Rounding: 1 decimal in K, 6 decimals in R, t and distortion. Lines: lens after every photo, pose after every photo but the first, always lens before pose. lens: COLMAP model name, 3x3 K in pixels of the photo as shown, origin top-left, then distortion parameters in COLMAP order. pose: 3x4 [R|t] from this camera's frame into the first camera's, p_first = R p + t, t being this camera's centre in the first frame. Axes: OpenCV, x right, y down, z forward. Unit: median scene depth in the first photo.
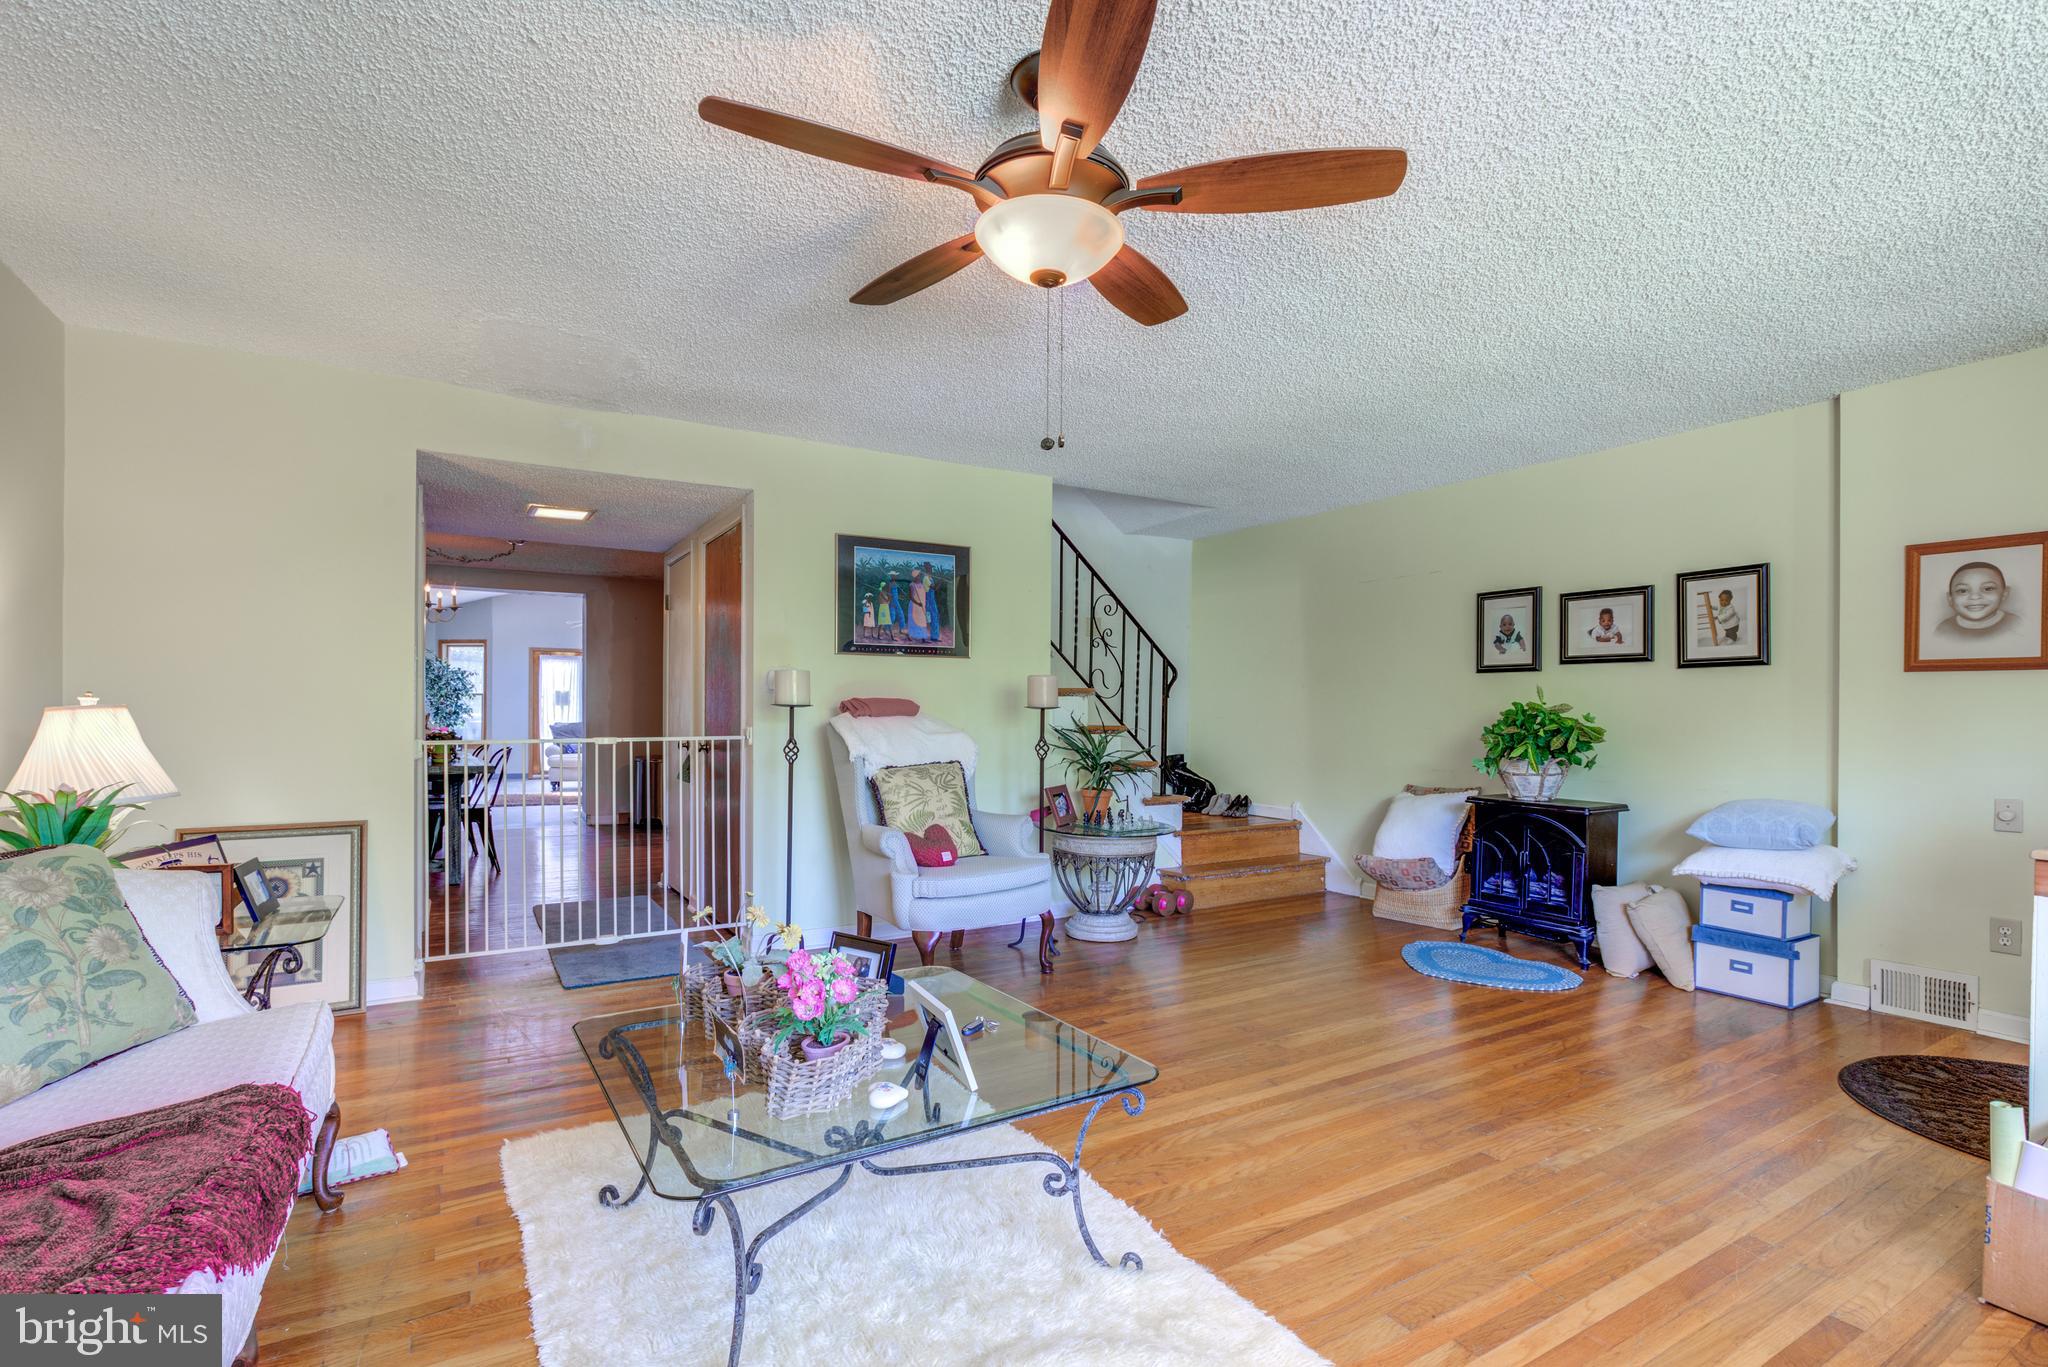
lens RADIAL K [[969.6, 0, 985.7], [0, 969.6, 714.5], [0, 0, 1]] dist [0.002767, 0.000773]
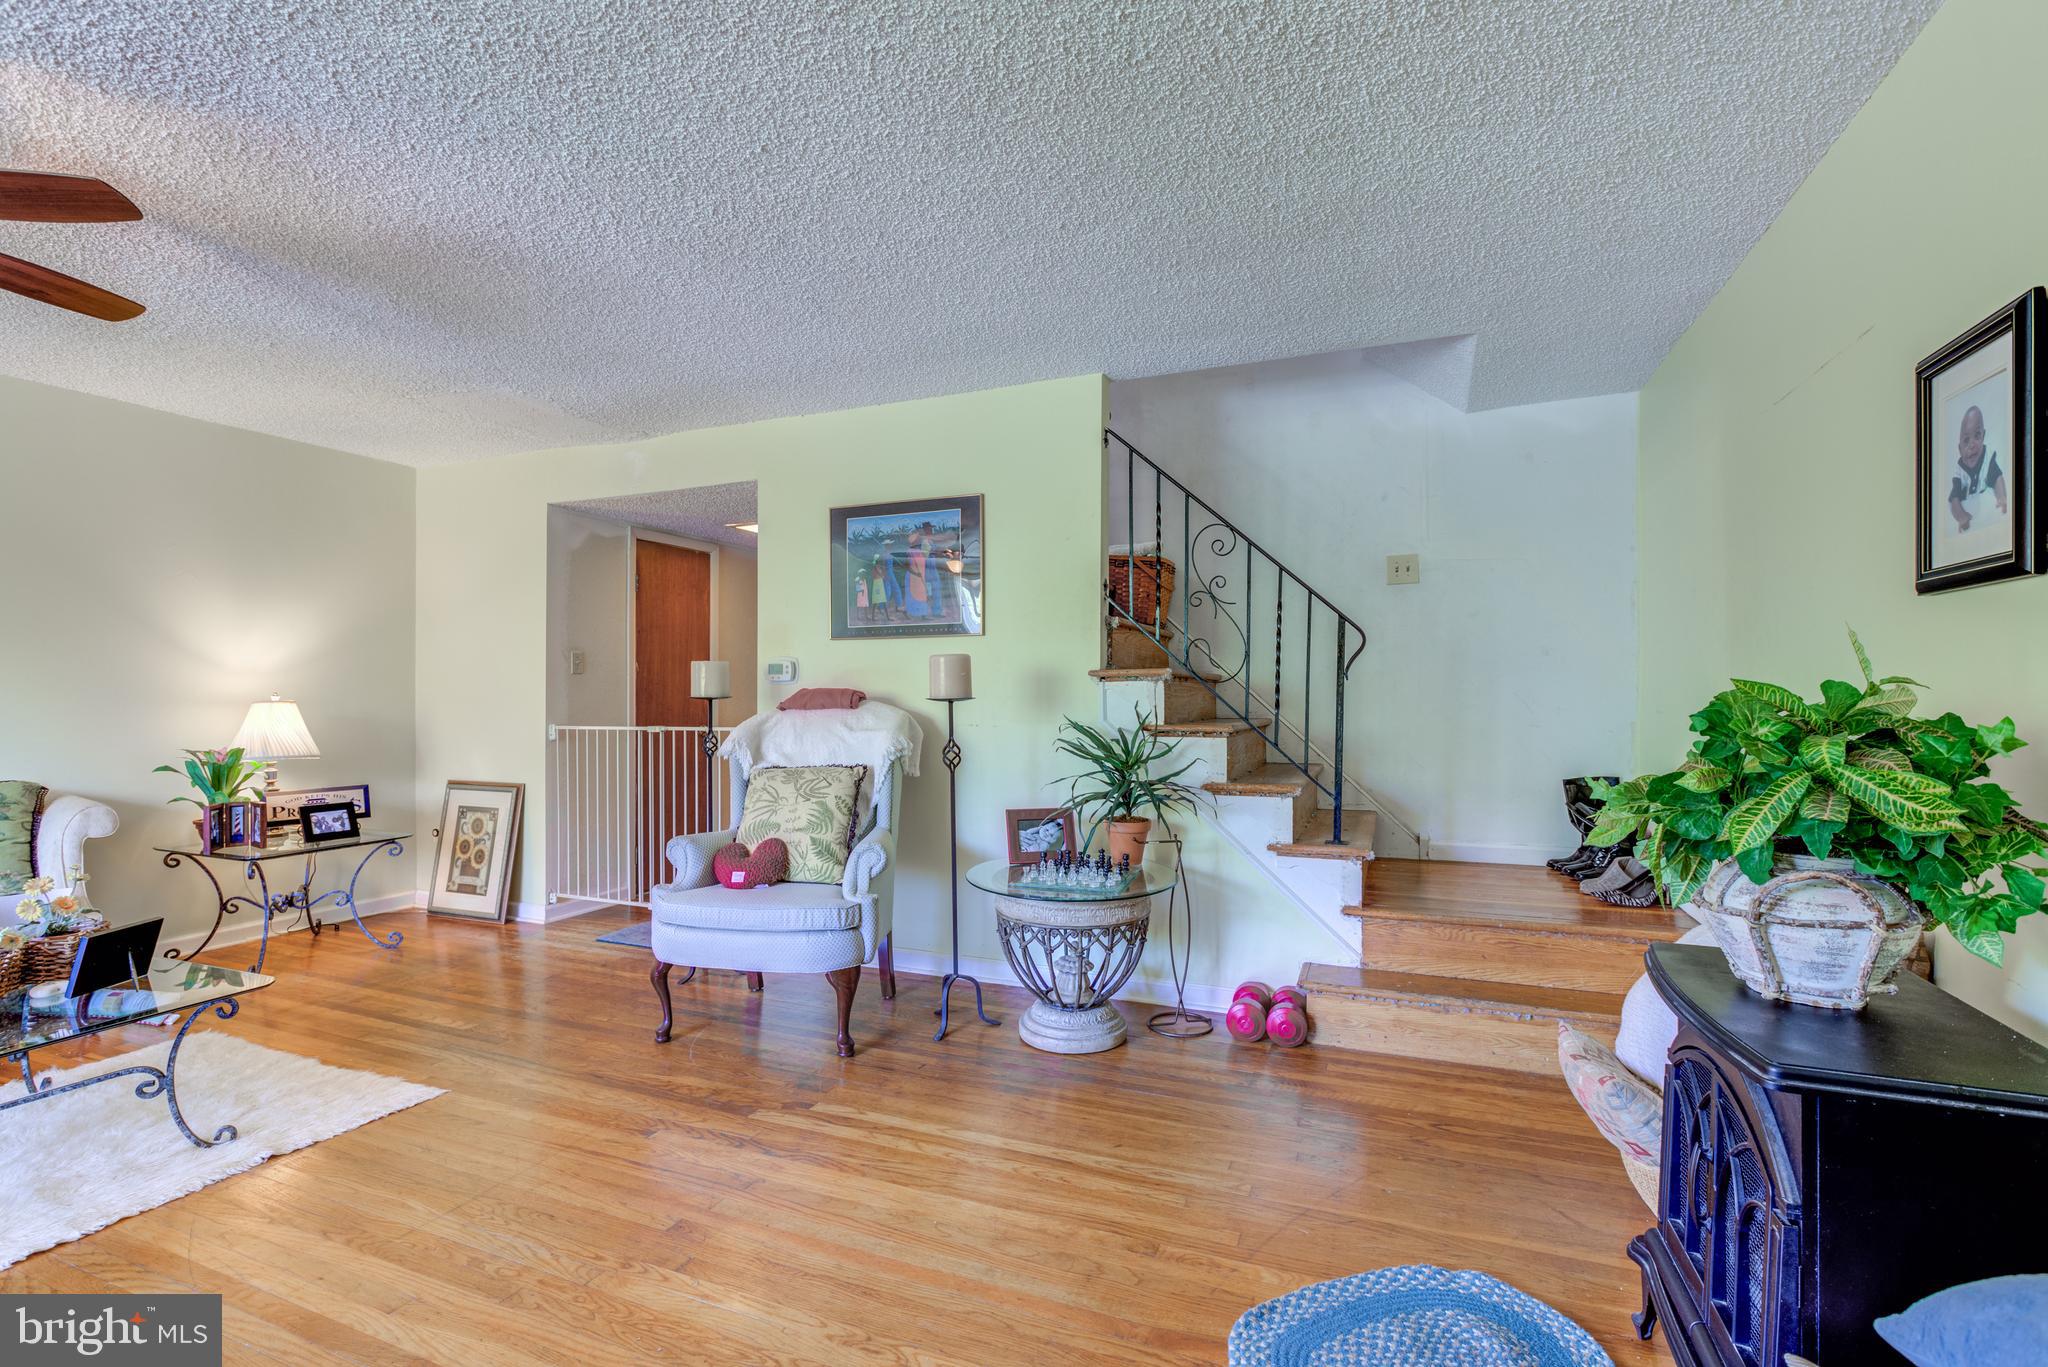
lens RADIAL K [[927.1, 0, 983.2], [0, 927.1, 697.7], [0, 0, 1]] dist [0.000721, 0.000388]
pose [[0.598505, -0.001987, -0.801117, 0.717293], [0.001007, 0.999998, -0.001728, -0.007687], [0.801118, 0.000227, 0.598506, 0.675154]]
